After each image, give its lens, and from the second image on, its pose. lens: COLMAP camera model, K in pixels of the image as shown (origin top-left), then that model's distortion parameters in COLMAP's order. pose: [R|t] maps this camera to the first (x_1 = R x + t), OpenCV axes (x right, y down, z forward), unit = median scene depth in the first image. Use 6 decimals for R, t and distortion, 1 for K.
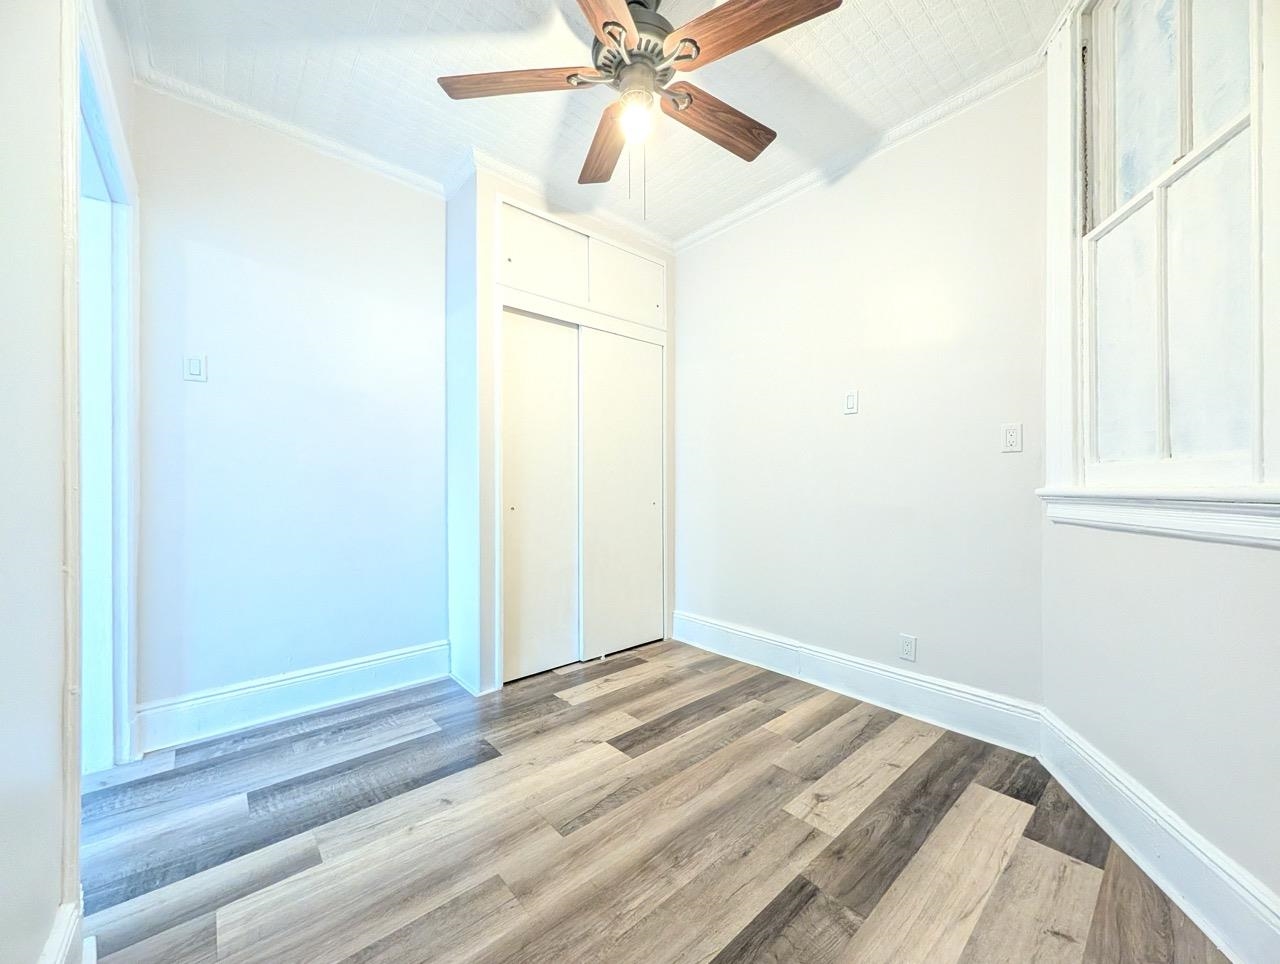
lens RADIAL K [[492.3, 0, 644.1], [0, 492.3, 483.7], [0, 0, 1]] dist [0.000347, 0.000513]
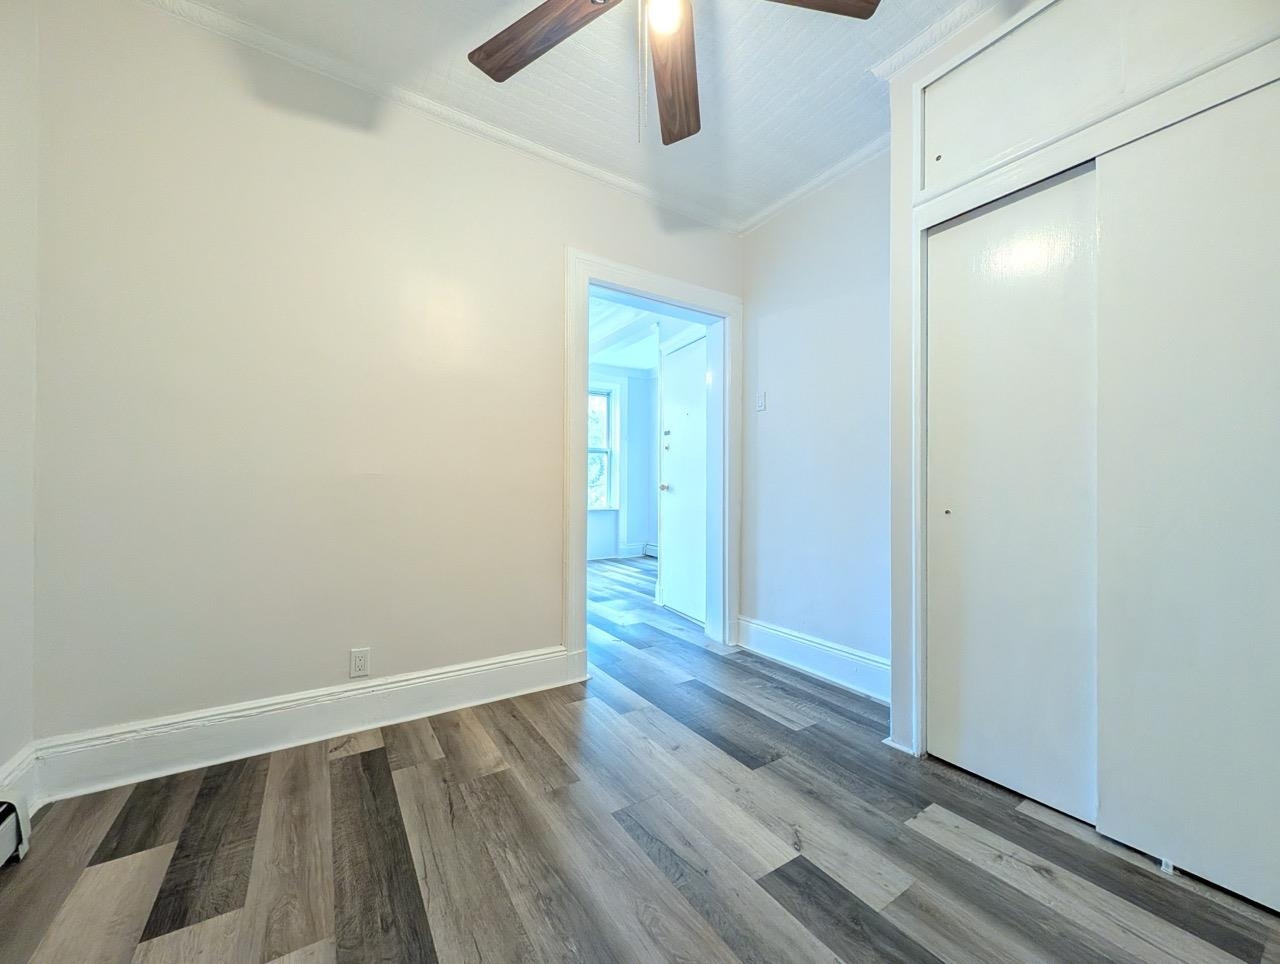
lens RADIAL K [[492.3, 0, 639.6], [0, 492.3, 481.1], [0, 0, 1]] dist [0.000347, 0.000513]
pose [[-0.147079, -0.009308, -0.989081, 0.628104], [-0.002867, 0.999956, -0.008984, 0.019857], [0.989121, 0.001514, -0.147100, 0.885333]]
